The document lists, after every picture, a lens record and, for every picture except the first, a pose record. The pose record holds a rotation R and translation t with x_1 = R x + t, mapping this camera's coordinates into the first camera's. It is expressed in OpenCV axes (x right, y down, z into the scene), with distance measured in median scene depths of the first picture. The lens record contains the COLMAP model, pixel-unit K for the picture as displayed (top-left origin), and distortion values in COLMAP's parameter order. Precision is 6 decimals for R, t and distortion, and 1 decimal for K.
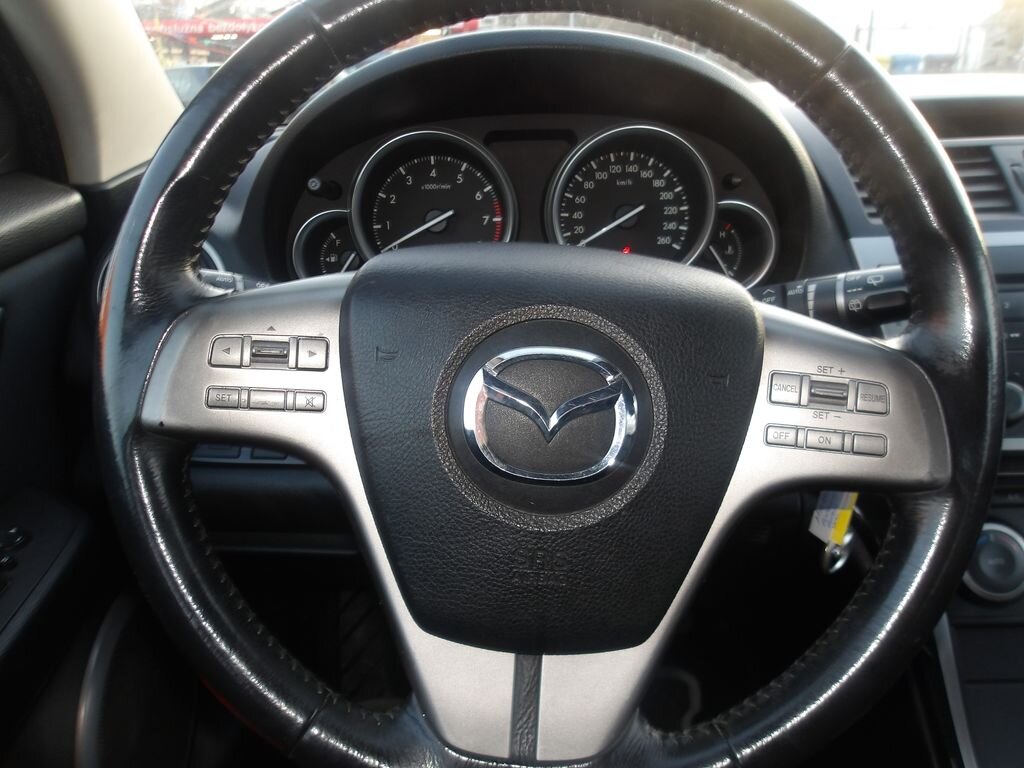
lens RADIAL K [[857.1, 0, 480.6], [0, 857.1, 374.3], [0, 0, 1]] dist [-0.037886, 0.003065]
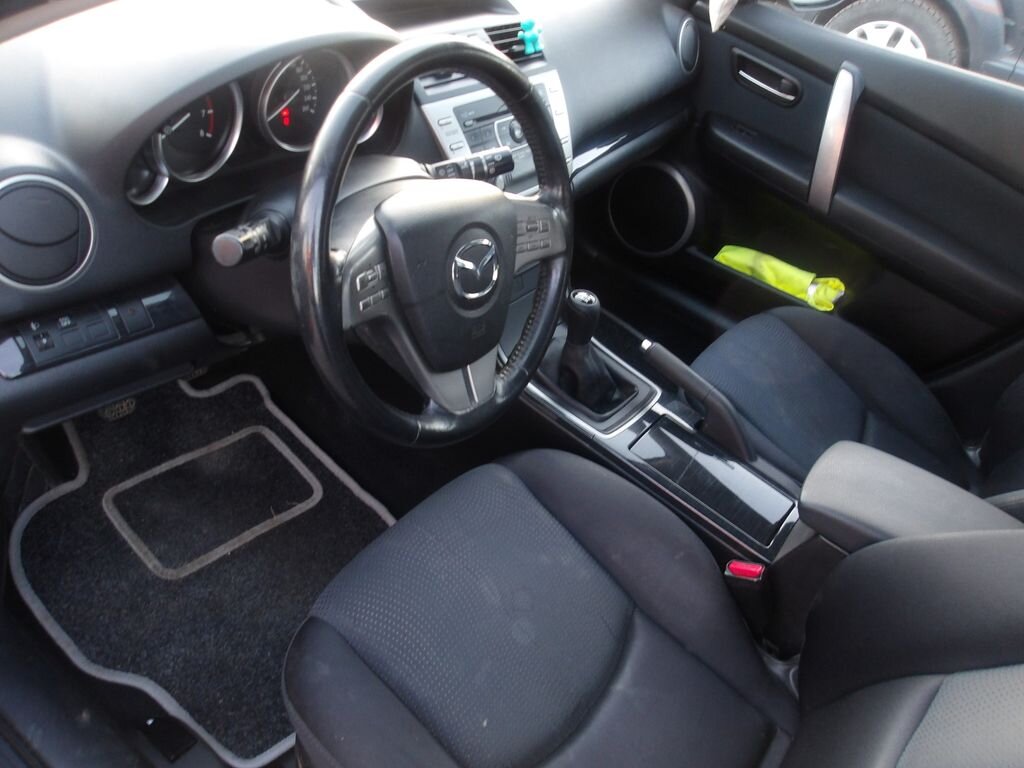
lens RADIAL K [[855.6, 0, 512.0], [0, 855.6, 384.0], [0, 0, 1]] dist [0.018719, 0.000350]
pose [[0.561420, -0.397868, 0.725610, -1.272718], [0.068702, 0.896219, 0.438260, -0.522196], [-0.824675, -0.196197, 0.530489, -0.294896]]
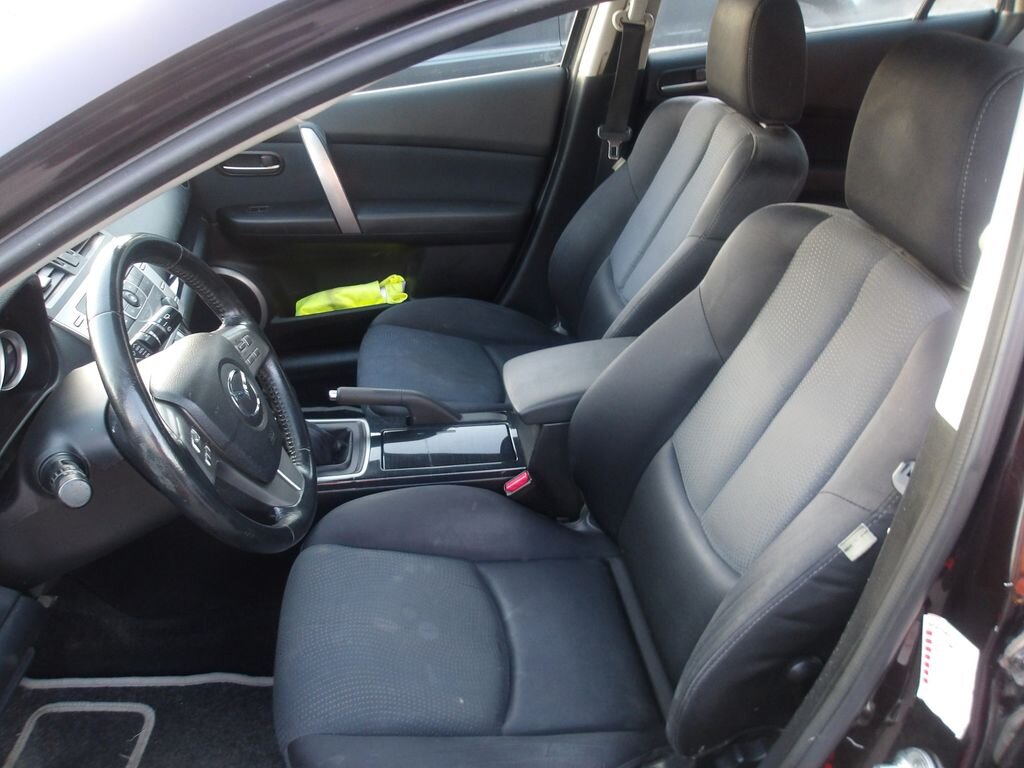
lens RADIAL K [[877.6, 0, 512.0], [0, 877.6, 384.0], [0, 0, 1]] dist [0.008117, -0.001162]
pose [[-0.169884, -0.475555, 0.863126, -1.908505], [0.380952, 0.776077, 0.502574, -0.820083], [-0.908853, 0.414190, 0.049320, 0.047665]]
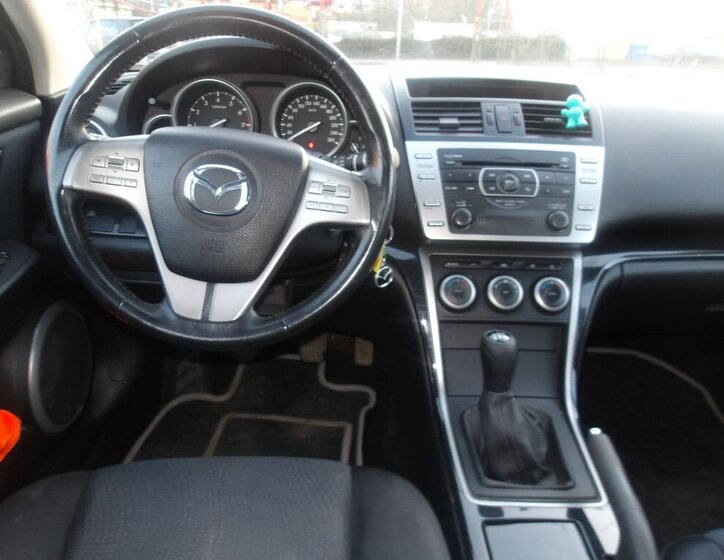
lens RADIAL K [[623.8, 0, 362.0], [0, 623.8, 280.0], [0, 0, 1]] dist [-0.011241, -0.011798]
pose [[0.997617, 0.044079, 0.053084, 0.324614], [-0.045928, 0.998362, 0.034122, 0.179019], [-0.051493, -0.036479, 0.998007, -0.729010]]
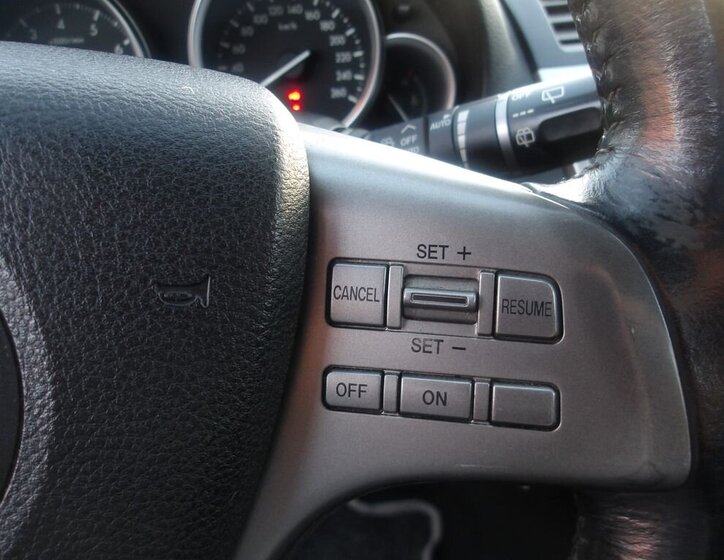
lens RADIAL K [[623.8, 0, 362.0], [0, 623.8, 280.0], [0, 0, 1]] dist [-0.011241, -0.011798]
pose [[0.995453, -0.064464, 0.070133, 0.262824], [0.059394, 0.995625, 0.072129, -0.013665], [-0.074476, -0.067635, 0.994927, 0.502686]]
